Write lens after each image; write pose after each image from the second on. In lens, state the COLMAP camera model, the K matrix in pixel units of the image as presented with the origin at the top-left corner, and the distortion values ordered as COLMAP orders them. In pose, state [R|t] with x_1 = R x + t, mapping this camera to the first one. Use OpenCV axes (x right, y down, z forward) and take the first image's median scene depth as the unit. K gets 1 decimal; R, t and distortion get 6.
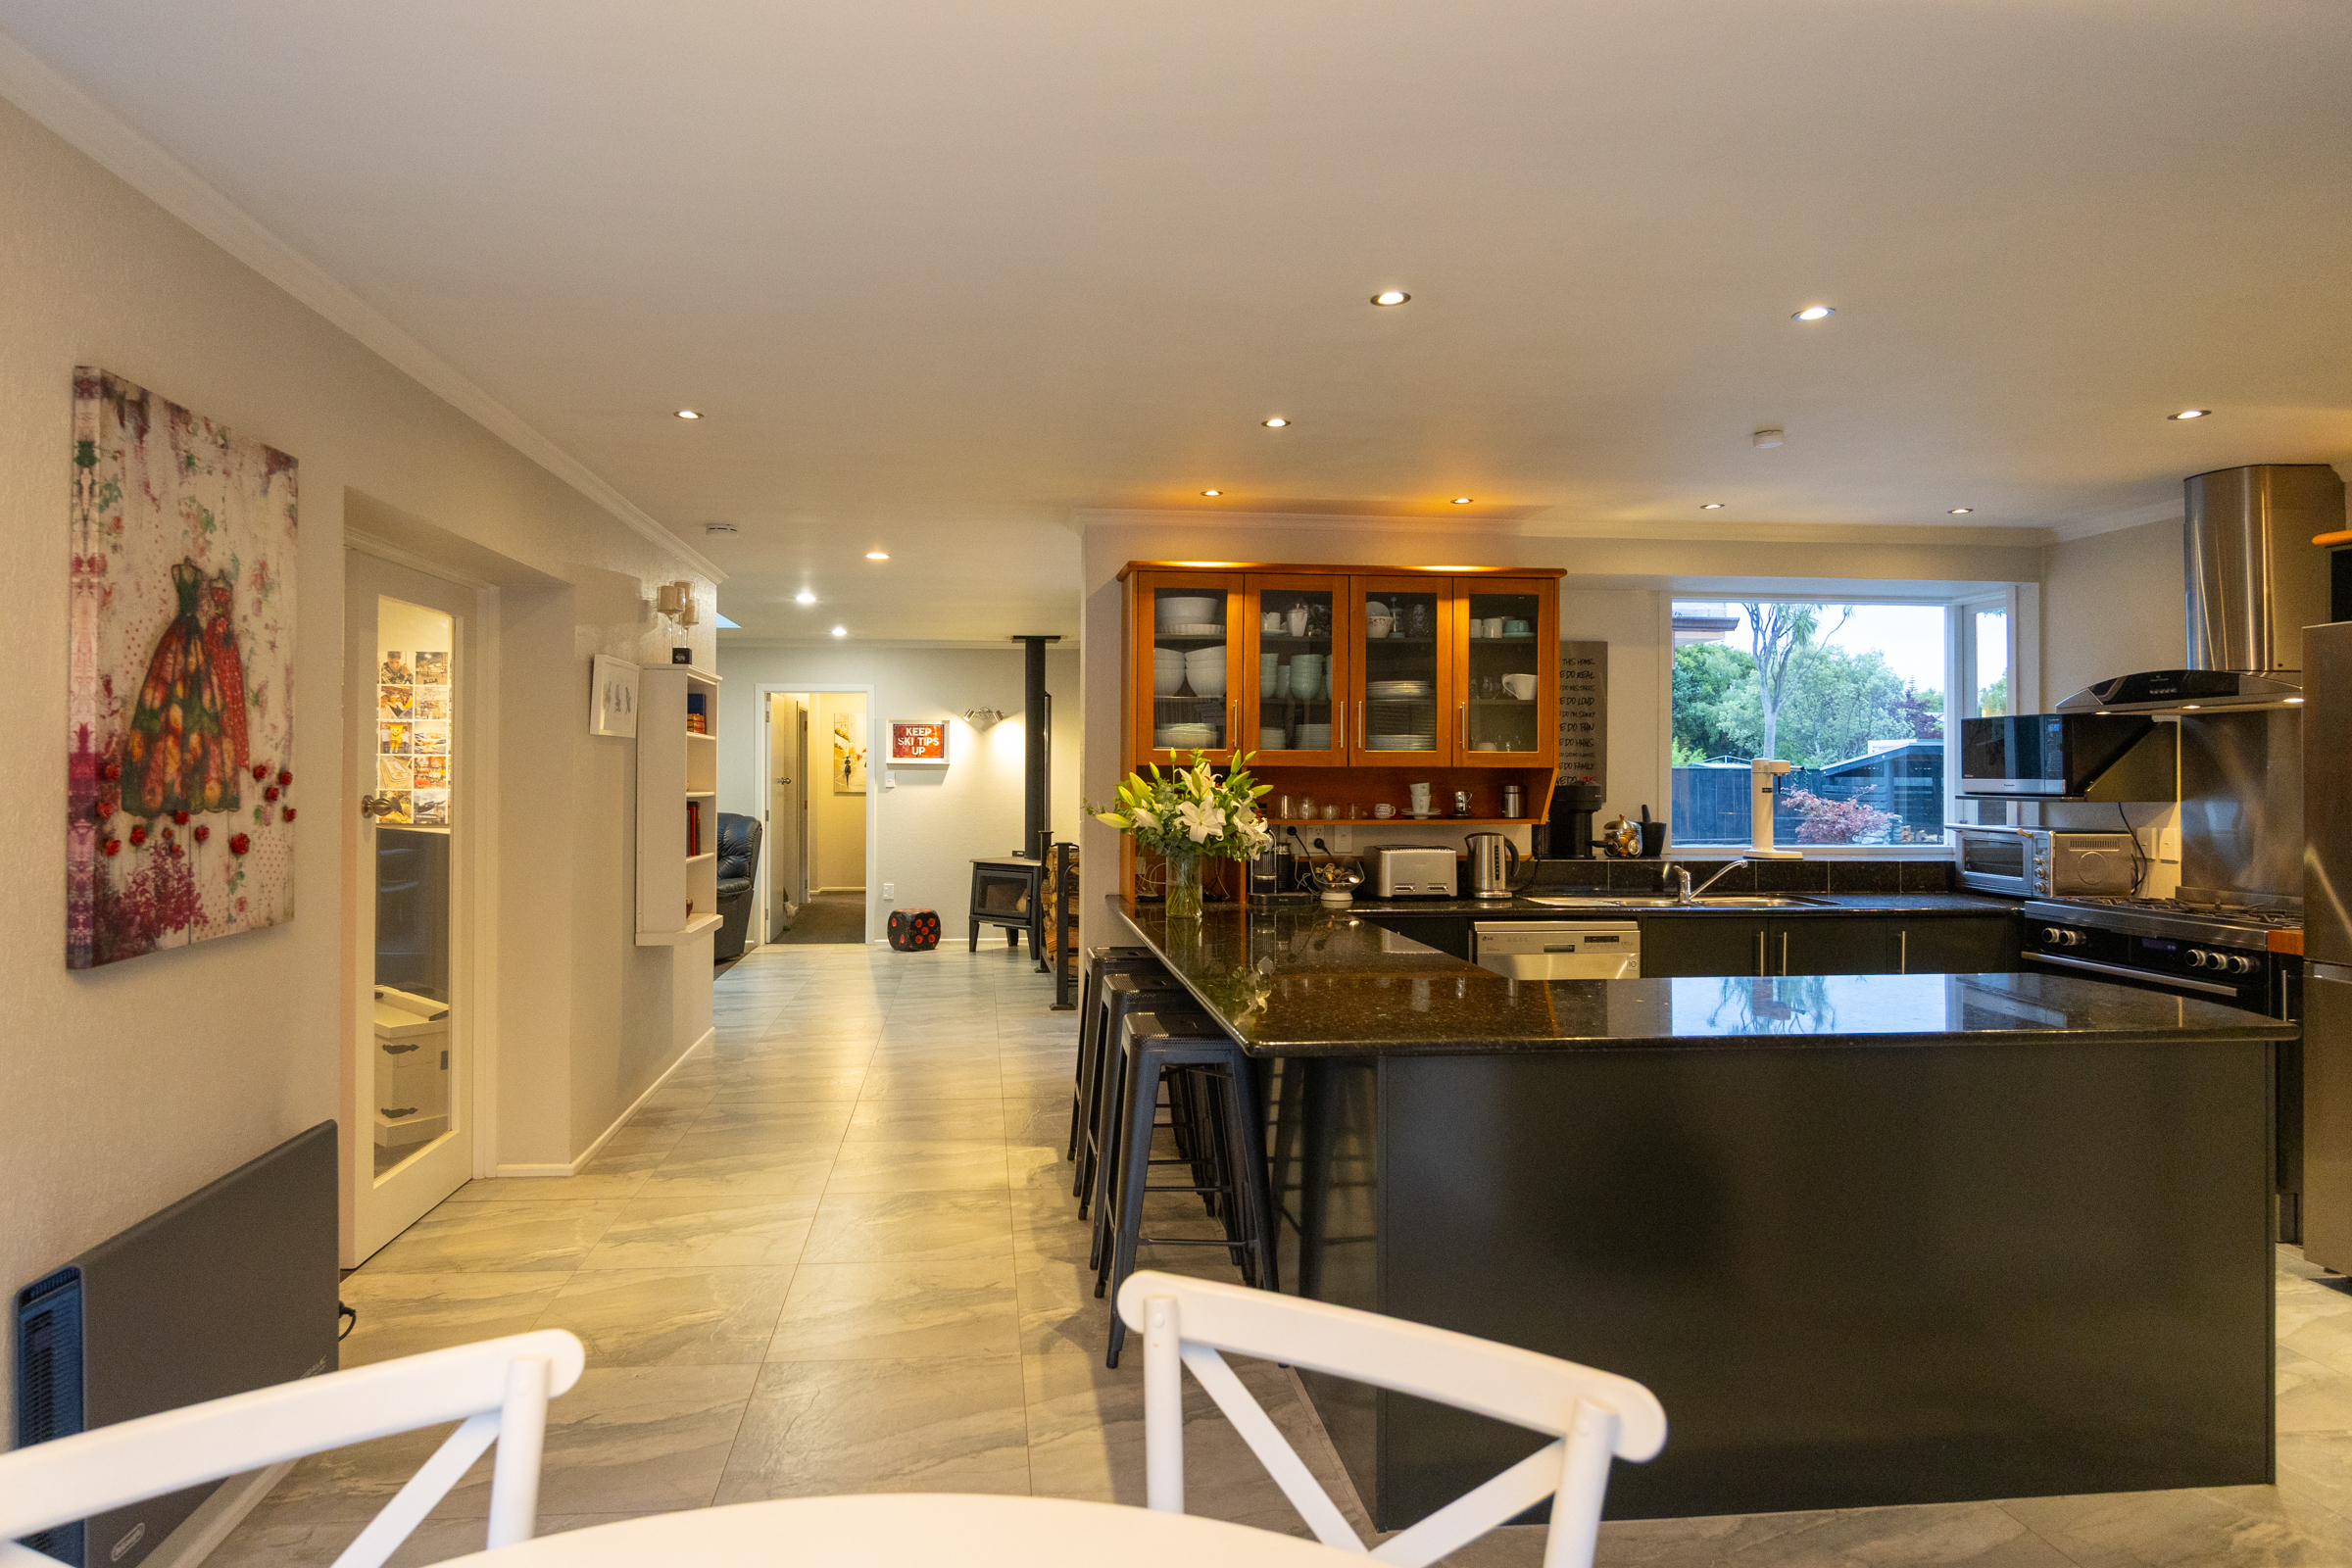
lens RADIAL K [[1335.5, 0, 1070.8], [0, 1335.5, 745.1], [0, 0, 1]] dist [-0.013504, -0.002732]
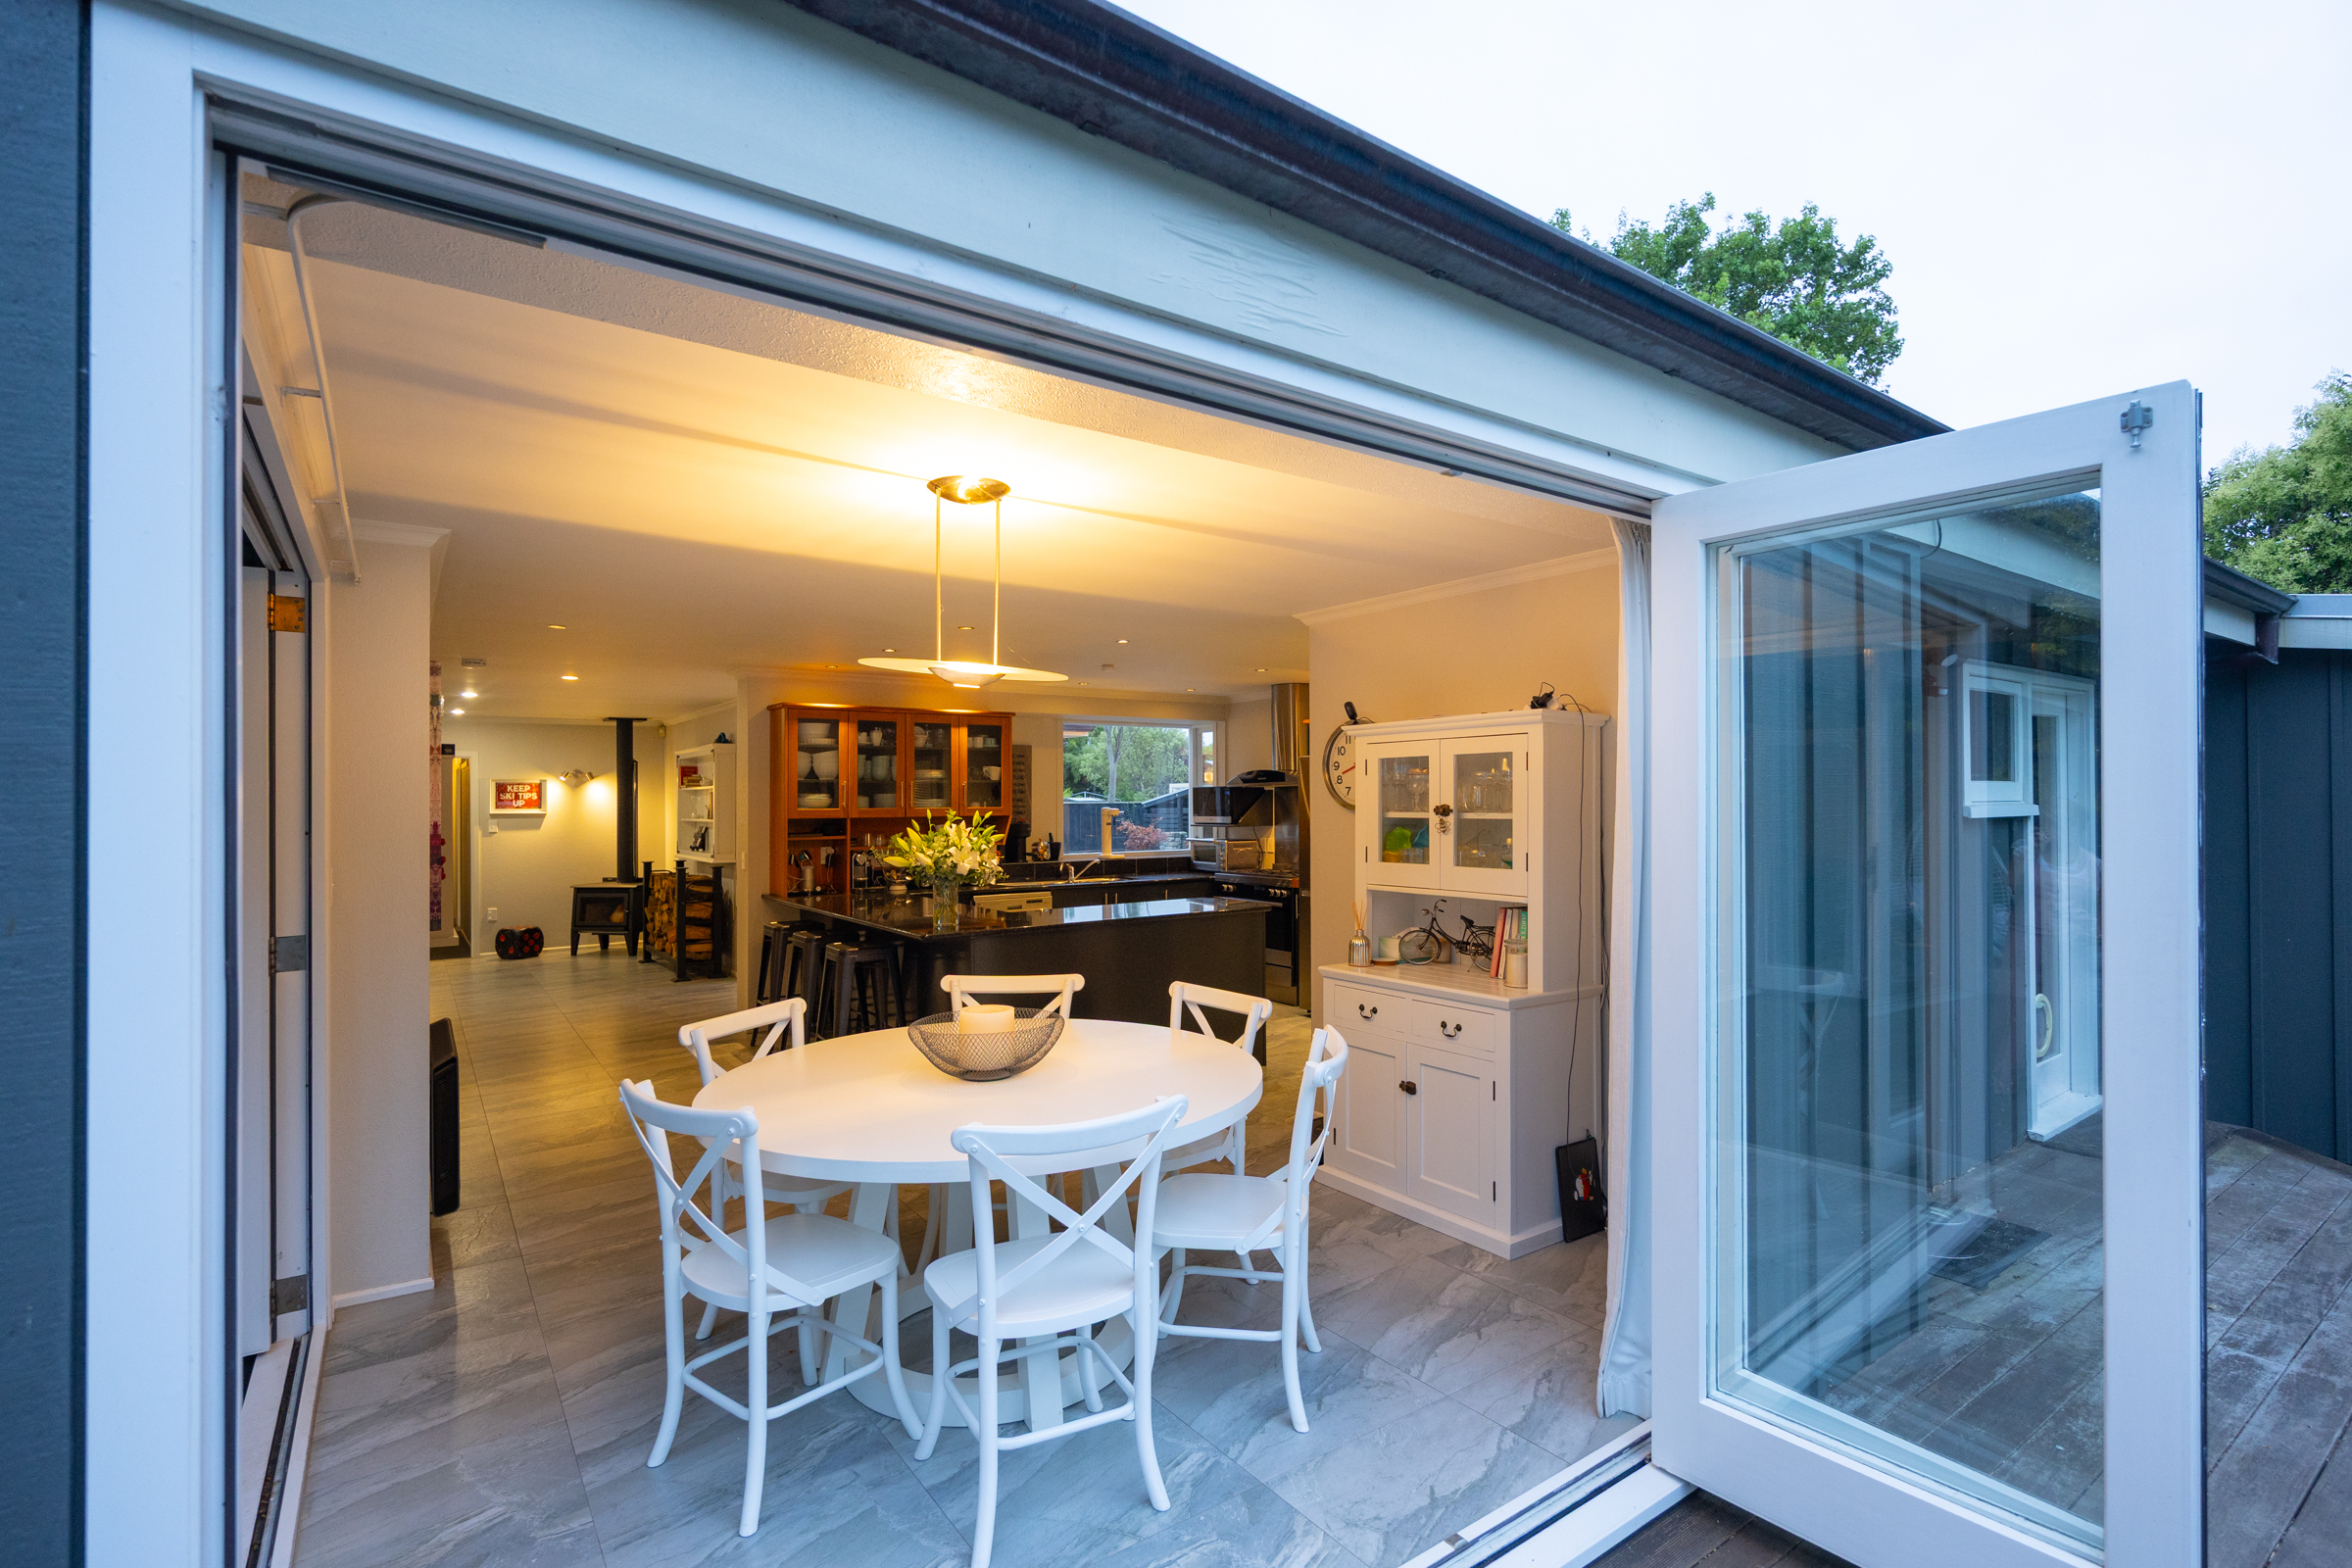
lens RADIAL K [[1090.1, 0, 1187.0], [0, 1090.1, 792.6], [0, 0, 1]] dist [0.001860, 0.000141]
pose [[0.851941, -0.007154, 0.523589, -0.222201], [0.002492, 0.999951, 0.009608, -0.027655], [-0.523632, -0.006881, 0.851917, -0.434577]]
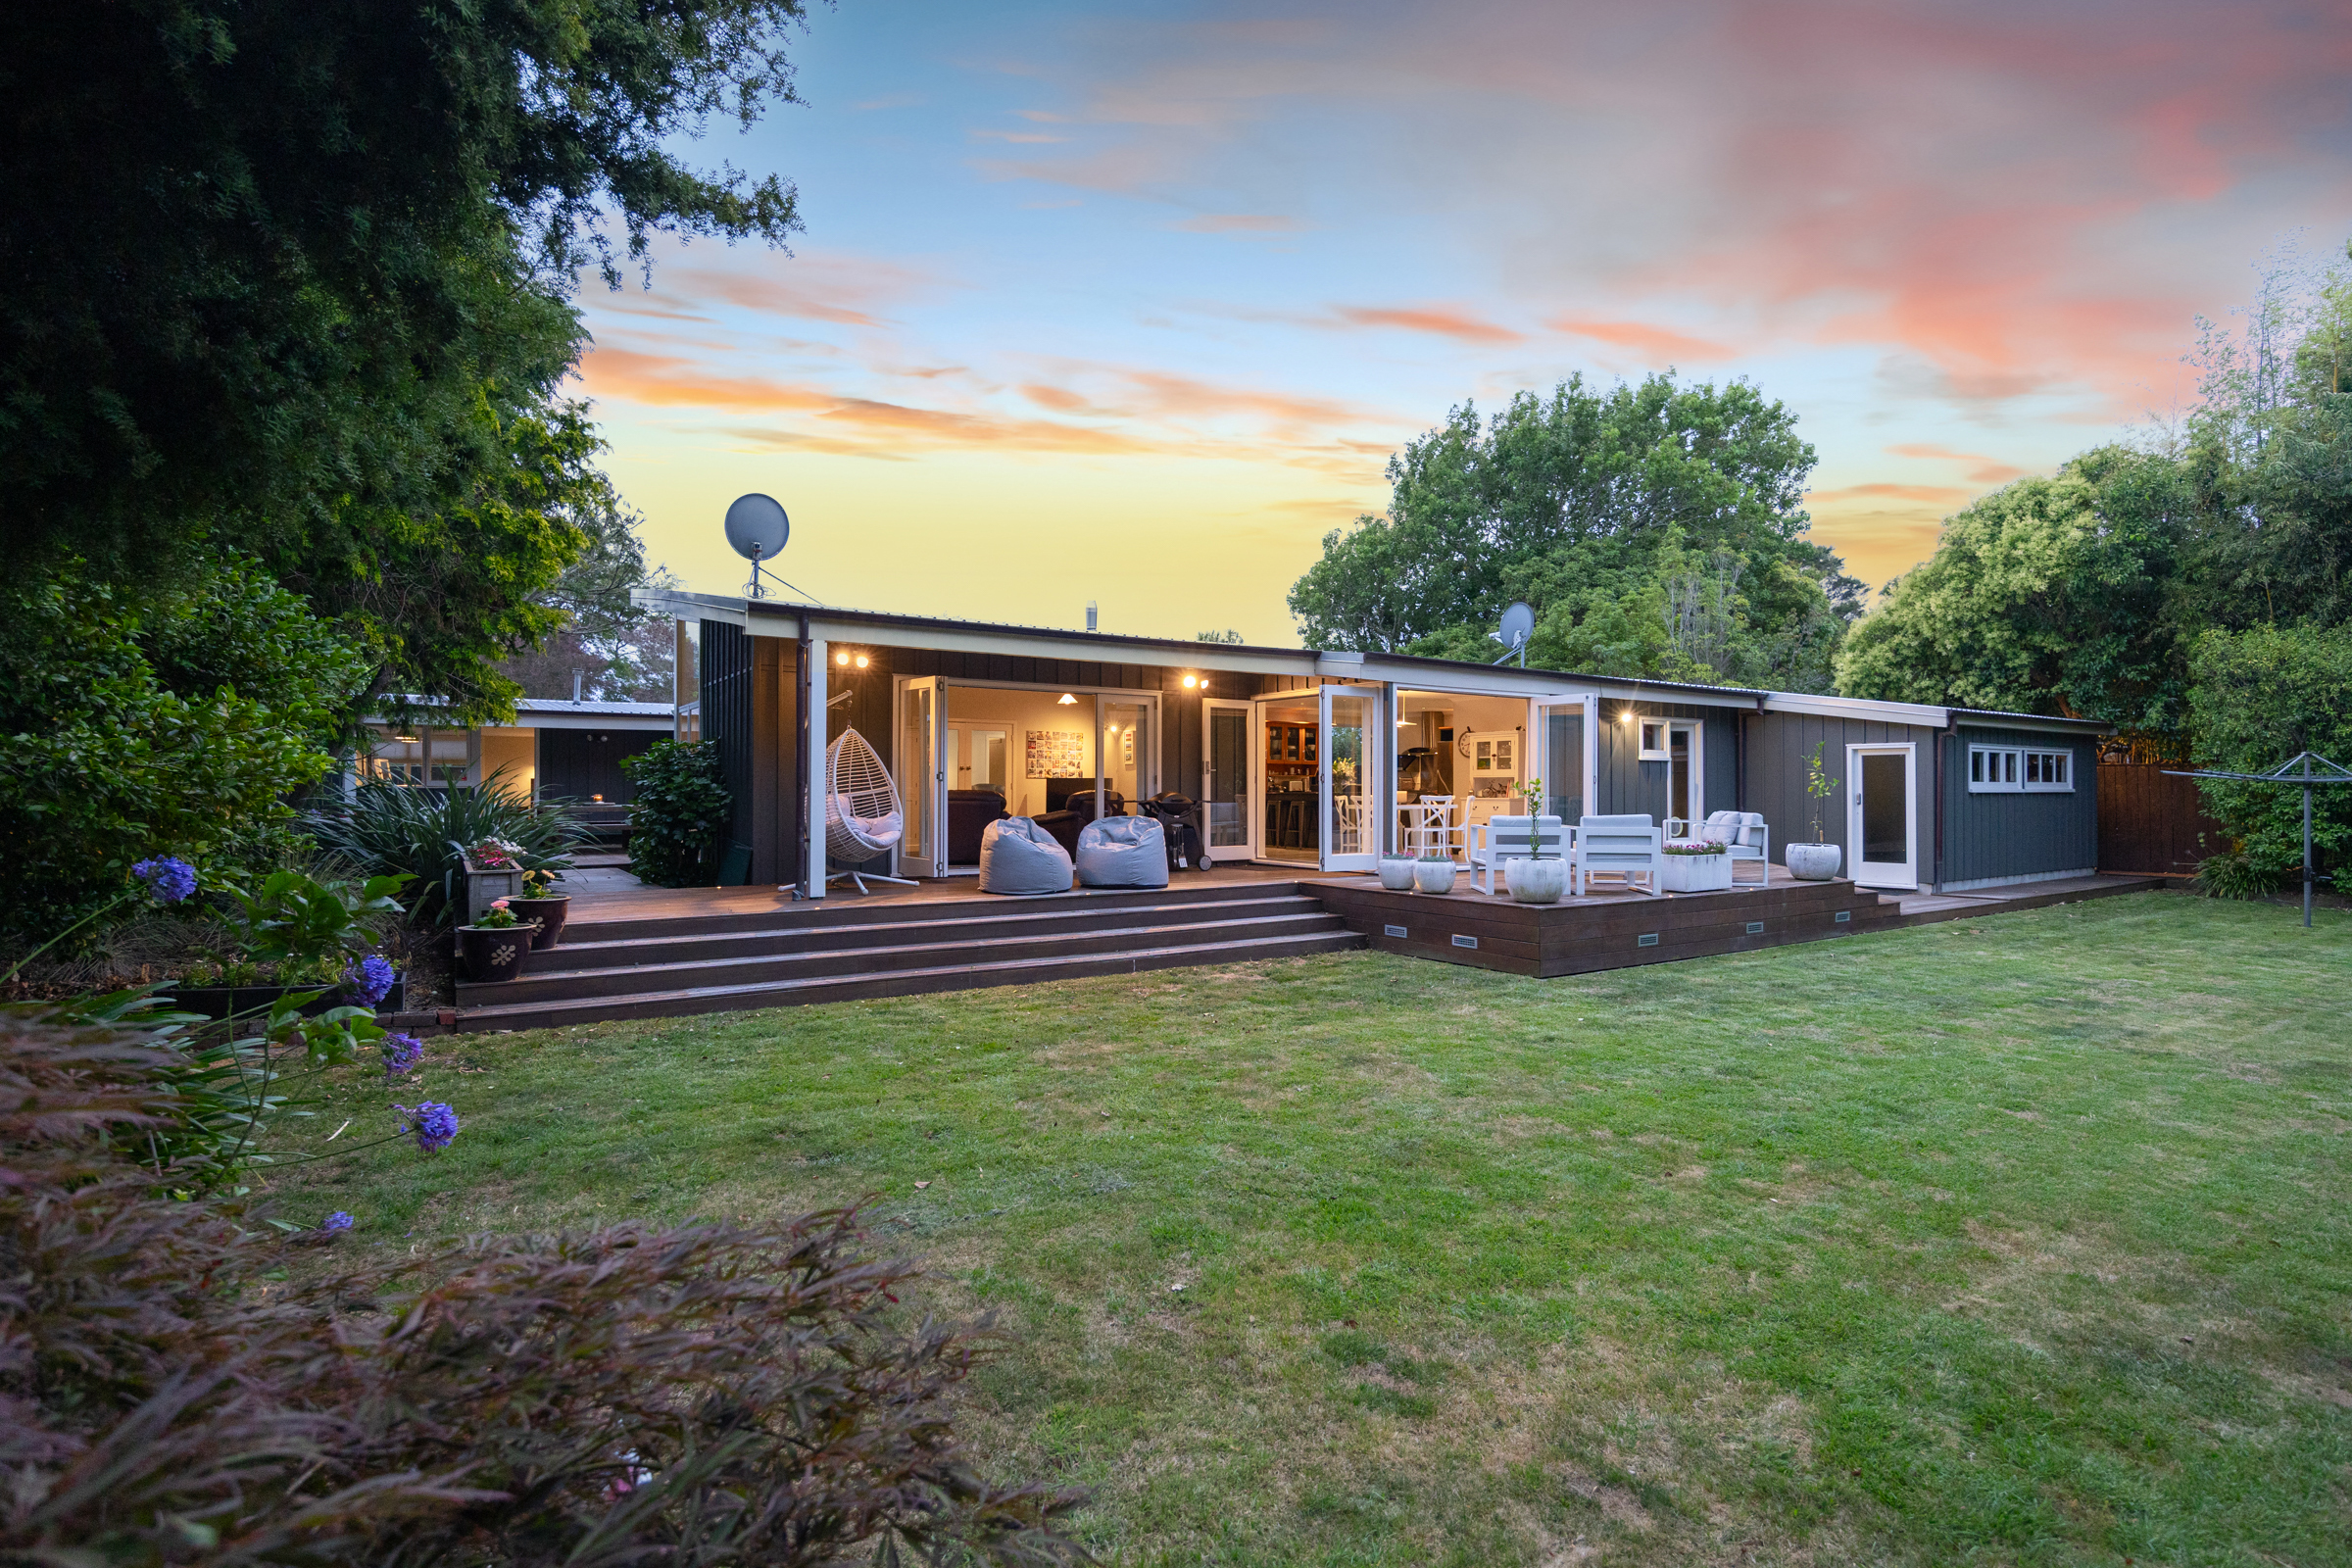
lens RADIAL K [[1136.6, 0, 1181.0], [0, 1136.6, 779.4], [0, 0, 1]] dist [-0.004118, -0.000543]
pose [[0.869867, 0.001920, 0.493283, -1.910252], [-0.007079, 0.999938, 0.008592, 0.035941], [-0.493236, -0.010966, 0.869826, -2.122825]]
